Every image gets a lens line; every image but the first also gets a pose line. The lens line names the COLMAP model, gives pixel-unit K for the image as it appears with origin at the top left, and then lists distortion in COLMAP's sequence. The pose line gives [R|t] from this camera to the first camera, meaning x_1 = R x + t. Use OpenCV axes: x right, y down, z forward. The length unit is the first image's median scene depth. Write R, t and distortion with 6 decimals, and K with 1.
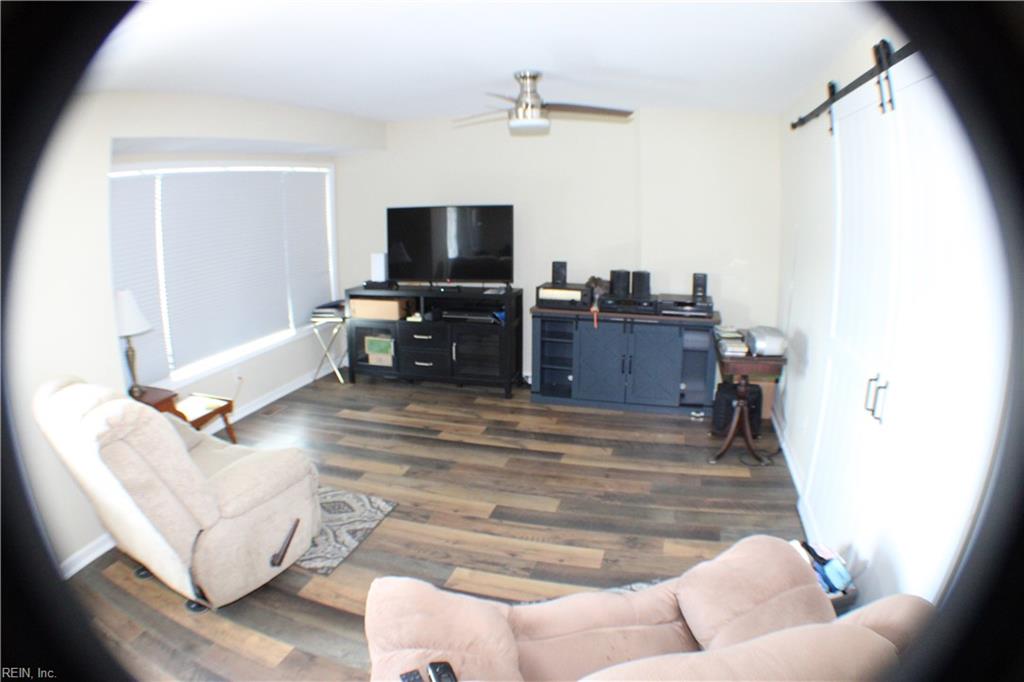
lens RADIAL K [[600.0, 0, 511.1], [0, 600.0, 349.4], [0, 0, 1]] dist [-0.350755, 0.102001]
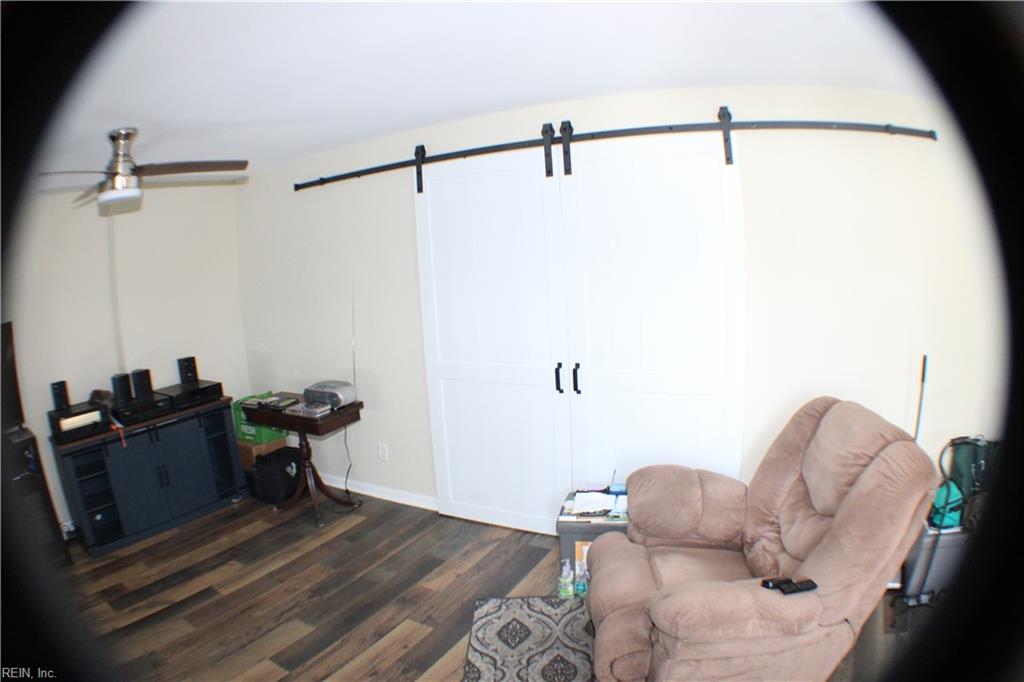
lens RADIAL K [[600.0, 0, 511.1], [0, 600.0, 349.4], [0, 0, 1]] dist [-0.350755, 0.102001]
pose [[0.216462, -0.165858, 0.962099, -0.386455], [0.285904, 0.953029, 0.099969, -0.082576], [-0.933490, 0.253428, 0.253714, 0.295176]]
